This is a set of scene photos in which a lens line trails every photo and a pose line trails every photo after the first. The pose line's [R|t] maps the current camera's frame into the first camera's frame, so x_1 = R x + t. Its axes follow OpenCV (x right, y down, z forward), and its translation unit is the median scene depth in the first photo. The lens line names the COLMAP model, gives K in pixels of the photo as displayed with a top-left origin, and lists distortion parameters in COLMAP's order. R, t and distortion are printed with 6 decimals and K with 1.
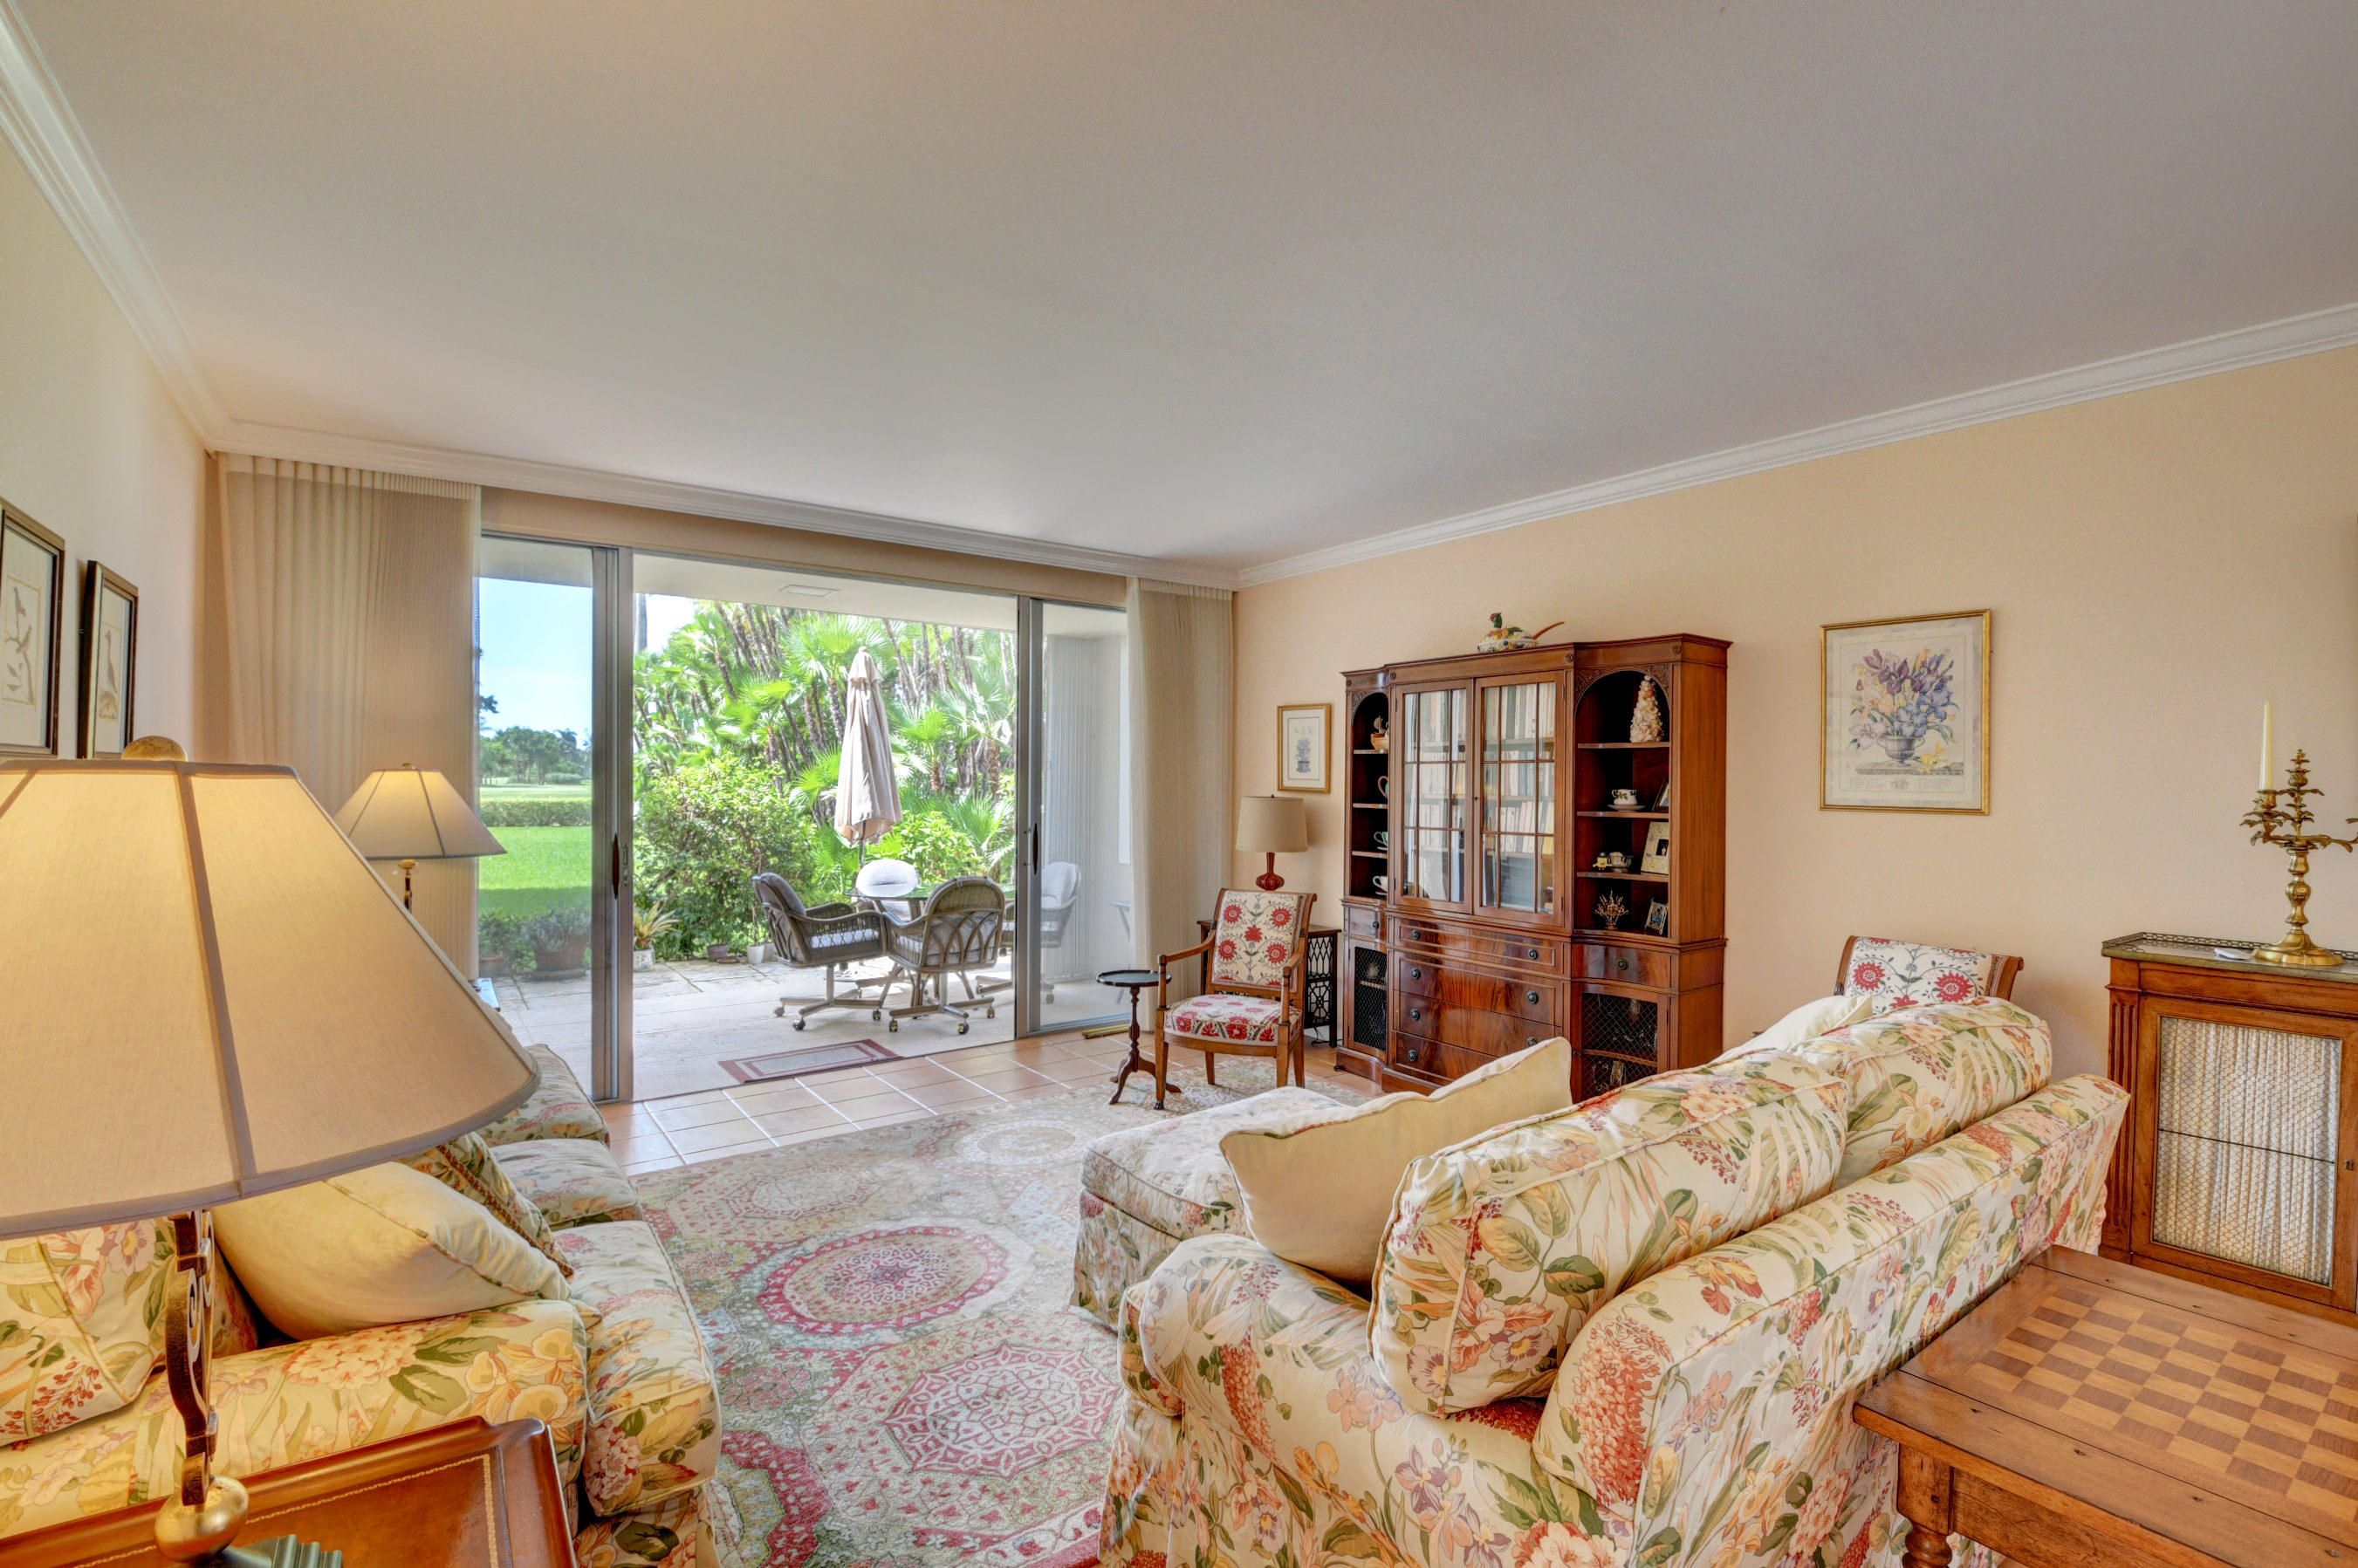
lens RADIAL K [[1044.4, 0, 1154.0], [0, 1044.4, 773.5], [0, 0, 1]] dist [-0.007337, -0.010801]
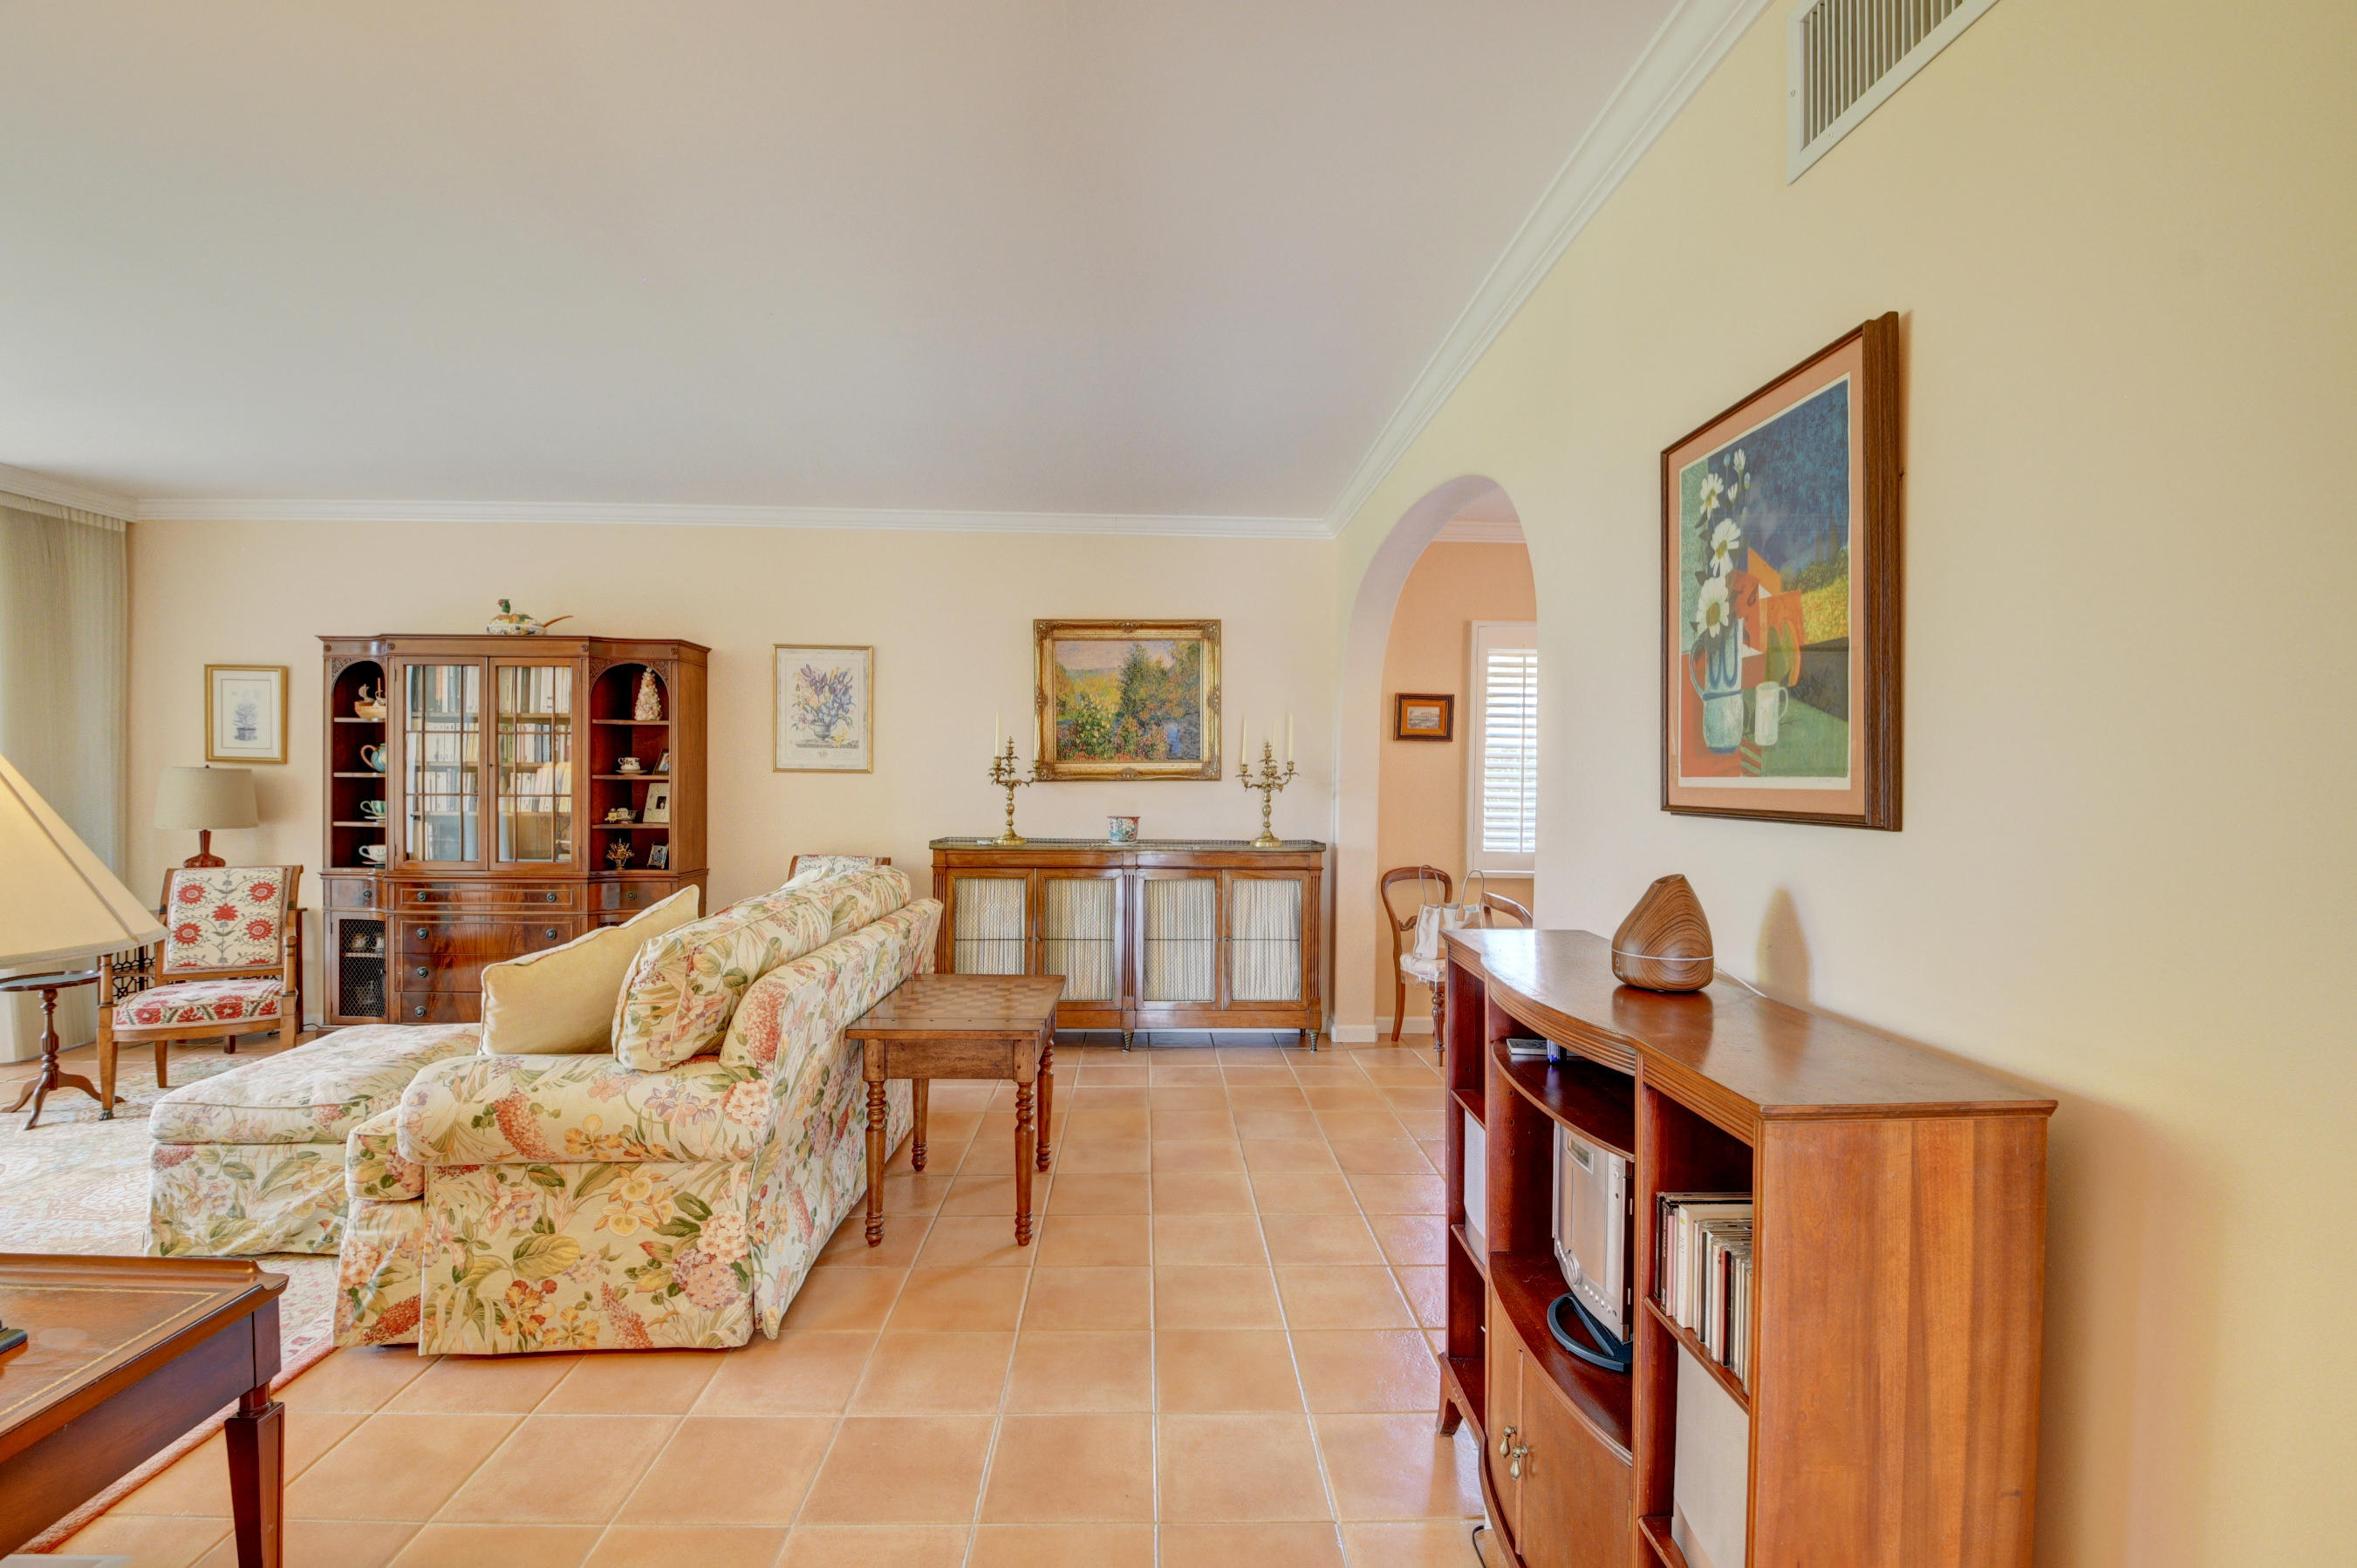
lens RADIAL K [[1043.9, 0, 1219.7], [0, 1043.9, 794.1], [0, 0, 1]] dist [-0.007337, -0.010801]
pose [[0.521469, -0.021020, 0.853011, -0.283165], [-0.007826, 0.999537, 0.029415, 0.019356], [-0.853234, -0.022015, 0.521063, -0.293457]]
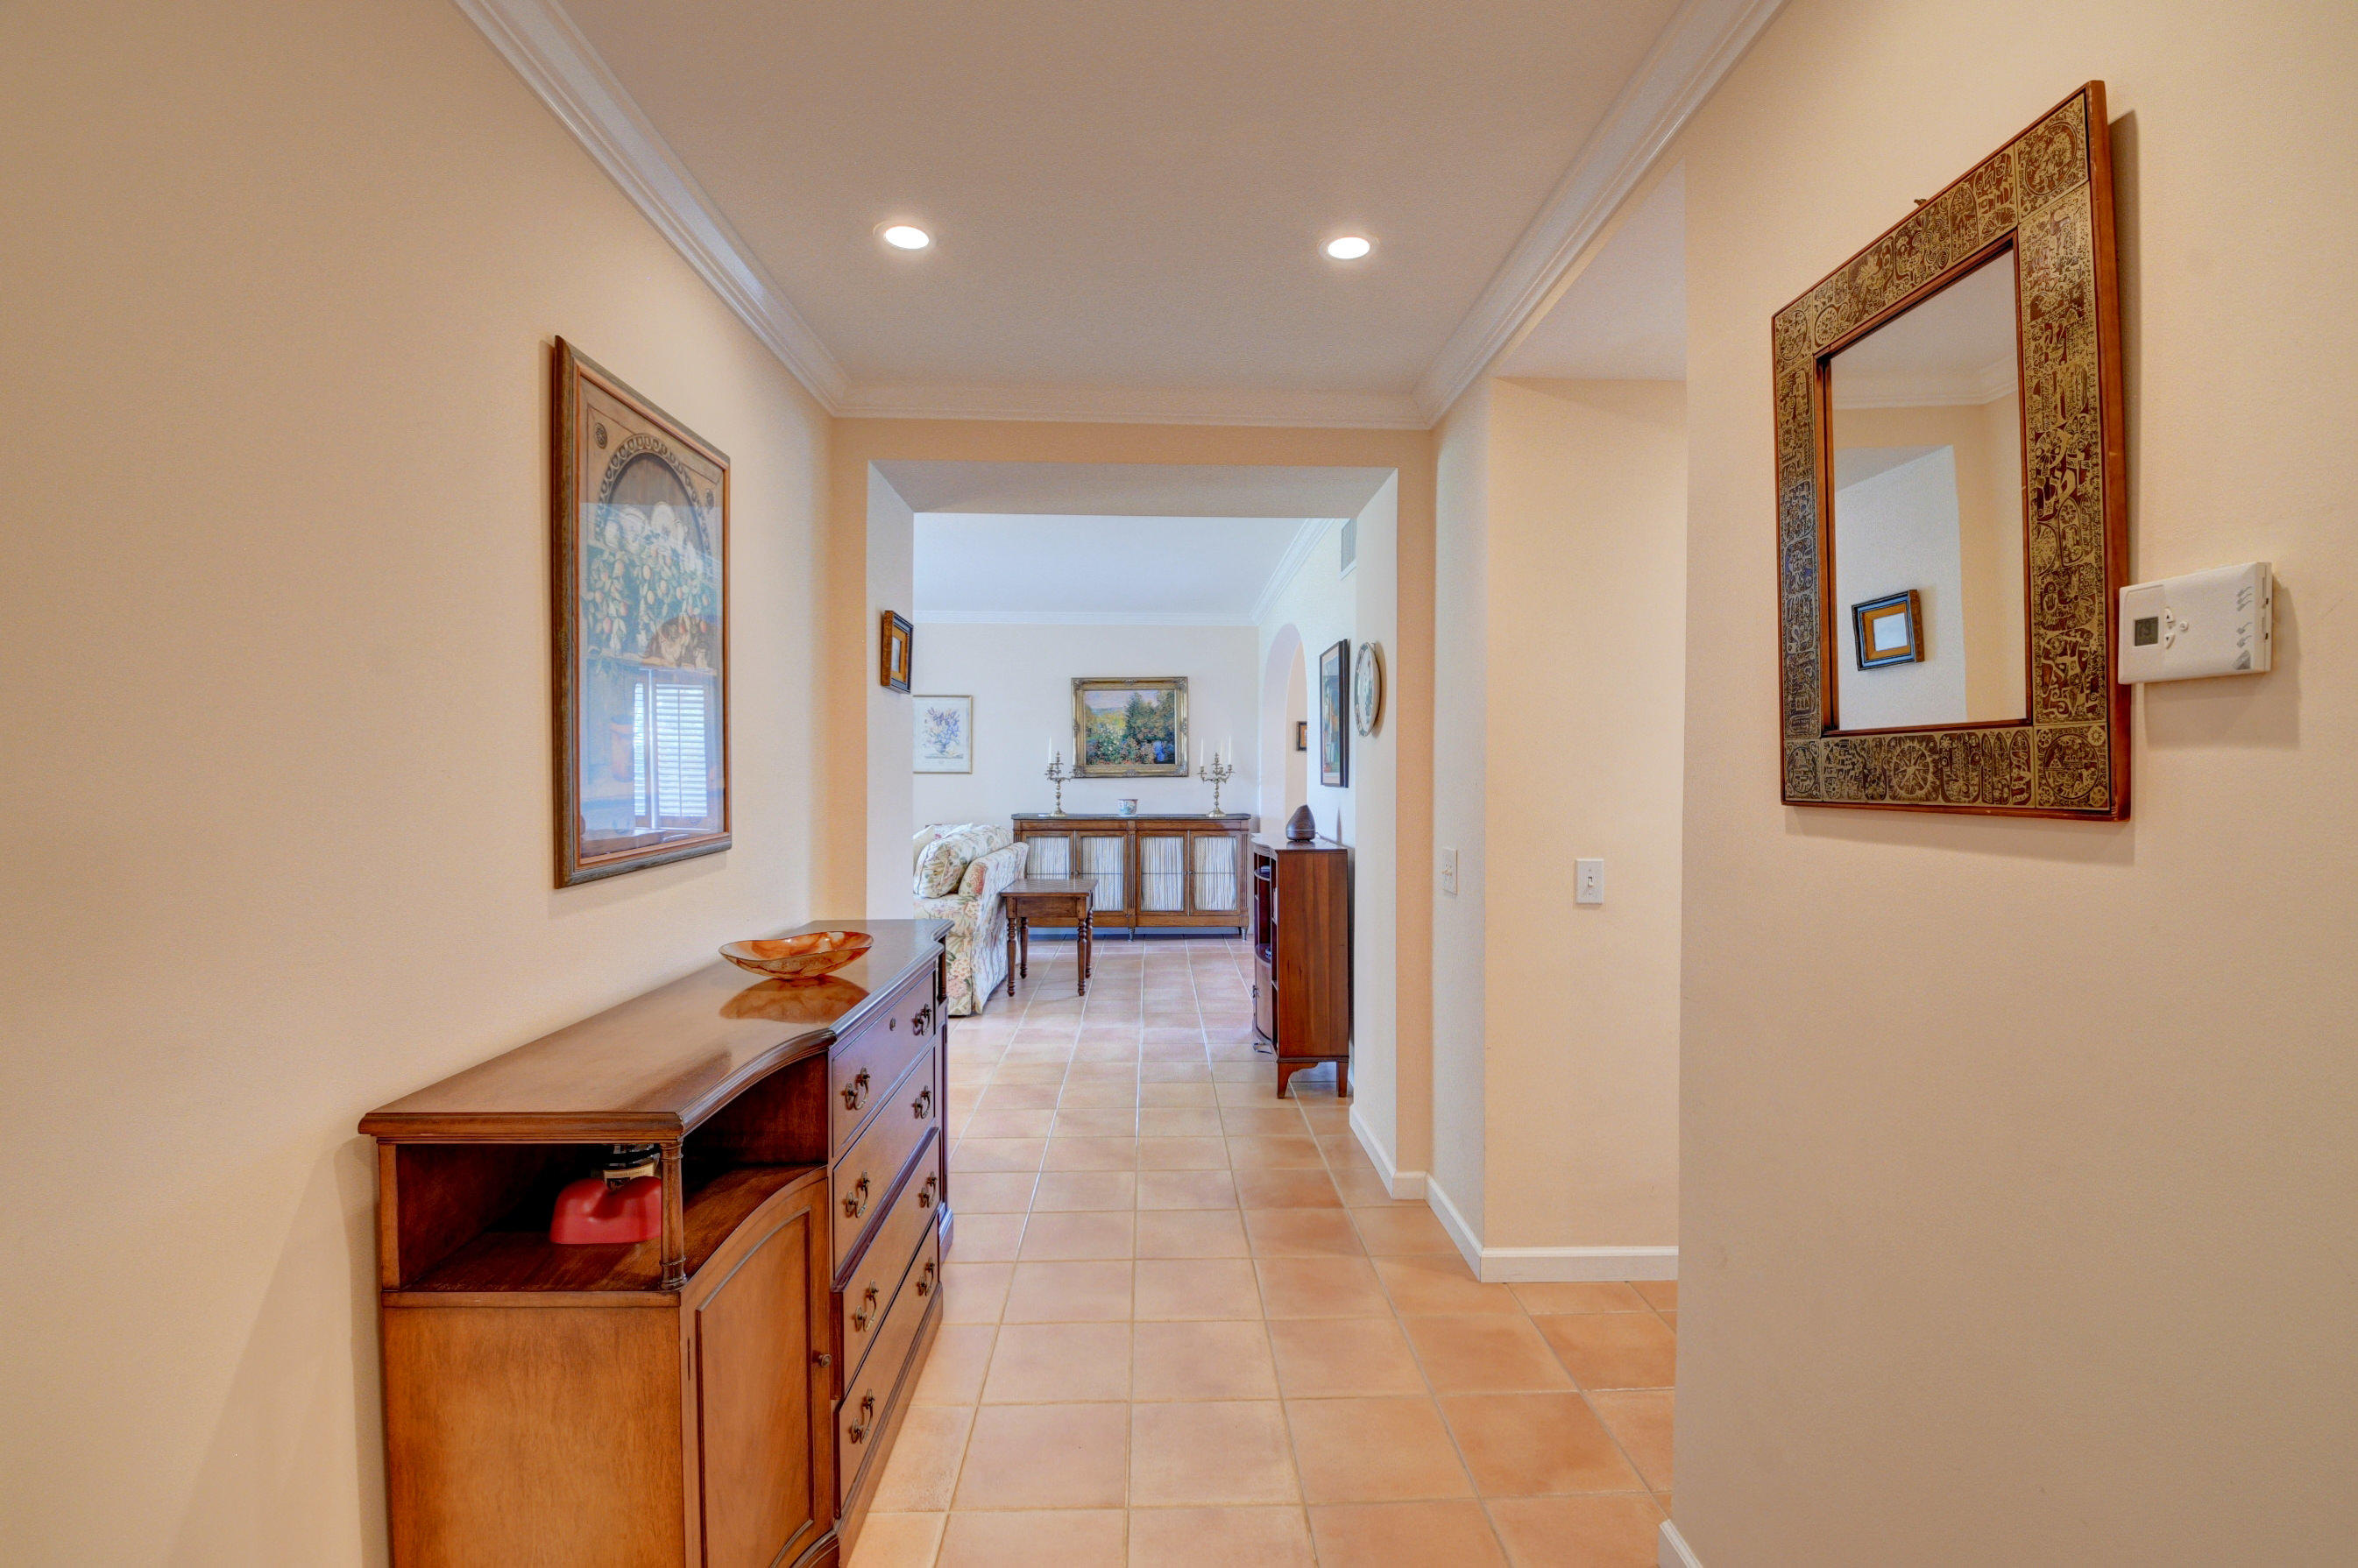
lens RADIAL K [[1044.3, 0, 1203.4], [0, 1044.3, 778.8], [0, 0, 1]] dist [-0.007337, -0.010801]
pose [[0.539362, -0.014668, 0.841946, -1.040545], [0.002115, 0.999869, 0.016065, 0.009917], [-0.842071, -0.006884, 0.539322, -0.863287]]
